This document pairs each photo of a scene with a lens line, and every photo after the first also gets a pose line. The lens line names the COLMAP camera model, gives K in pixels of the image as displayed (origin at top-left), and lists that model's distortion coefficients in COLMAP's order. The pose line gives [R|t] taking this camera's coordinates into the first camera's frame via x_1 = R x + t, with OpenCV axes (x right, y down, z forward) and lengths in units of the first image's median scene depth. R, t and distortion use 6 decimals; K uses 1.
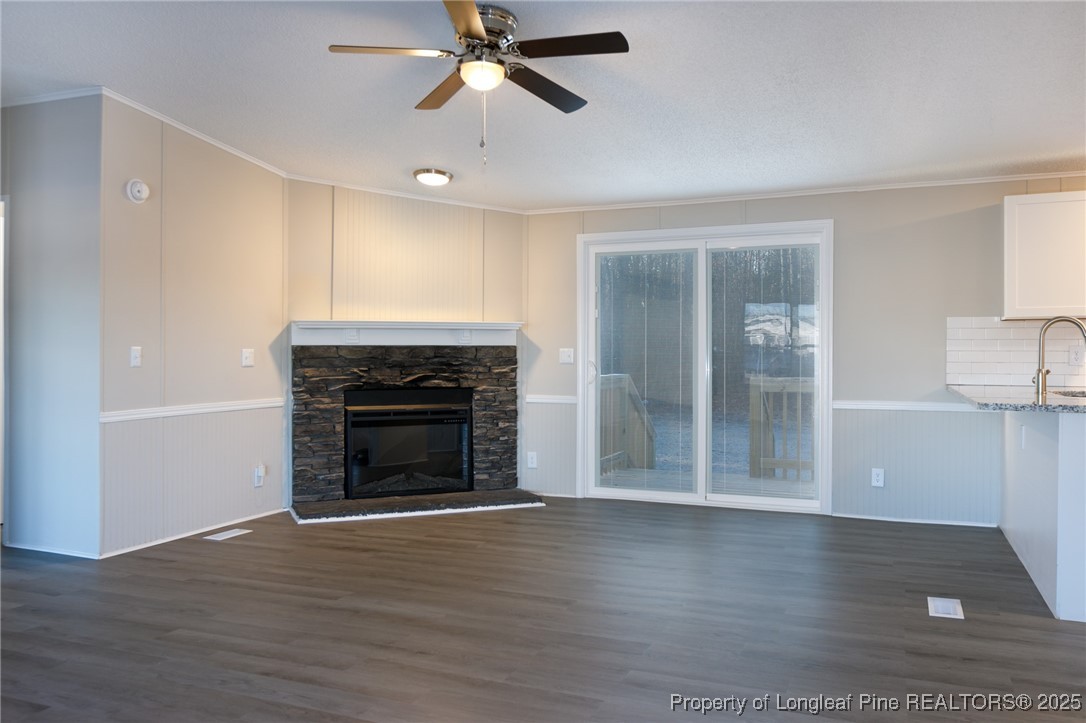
lens RADIAL K [[722.1, 0, 543.0], [0, 722.1, 361.5], [0, 0, 1]] dist [-0.000961, -0.000558]
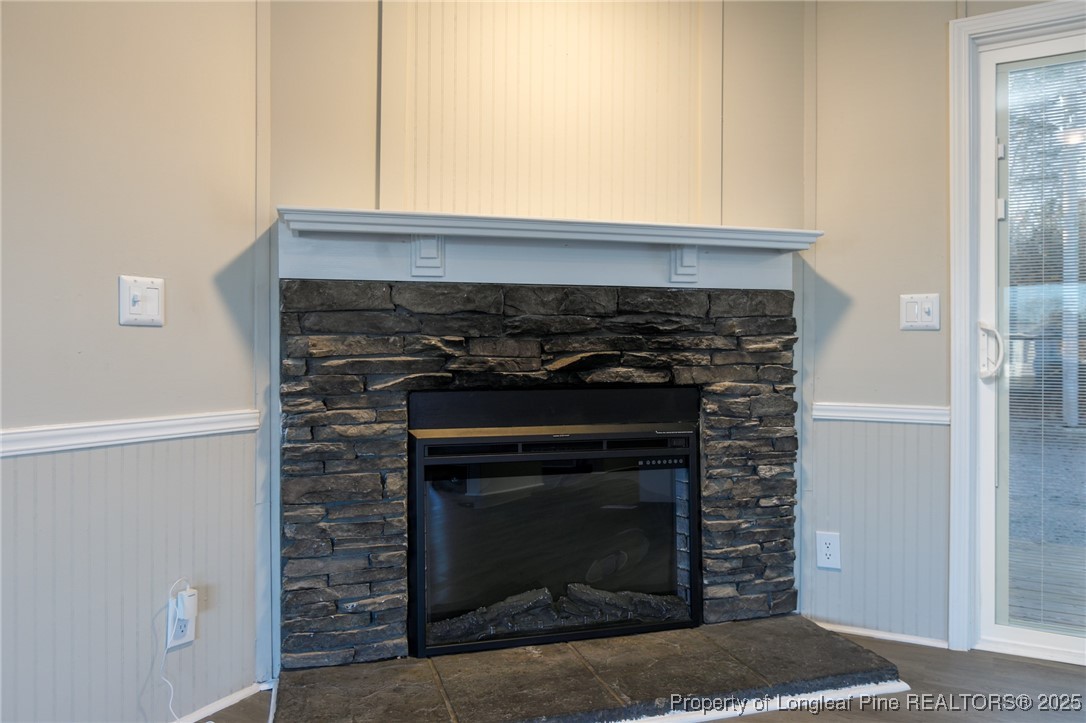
lens RADIAL K [[722.1, 0, 543.0], [0, 722.1, 361.5], [0, 0, 1]] dist [-0.000961, -0.000558]
pose [[0.992095, -0.000237, -0.125485, -0.143375], [0.000696, 0.999993, 0.003614, 0.021354], [0.125483, -0.003672, 0.992089, 0.586082]]
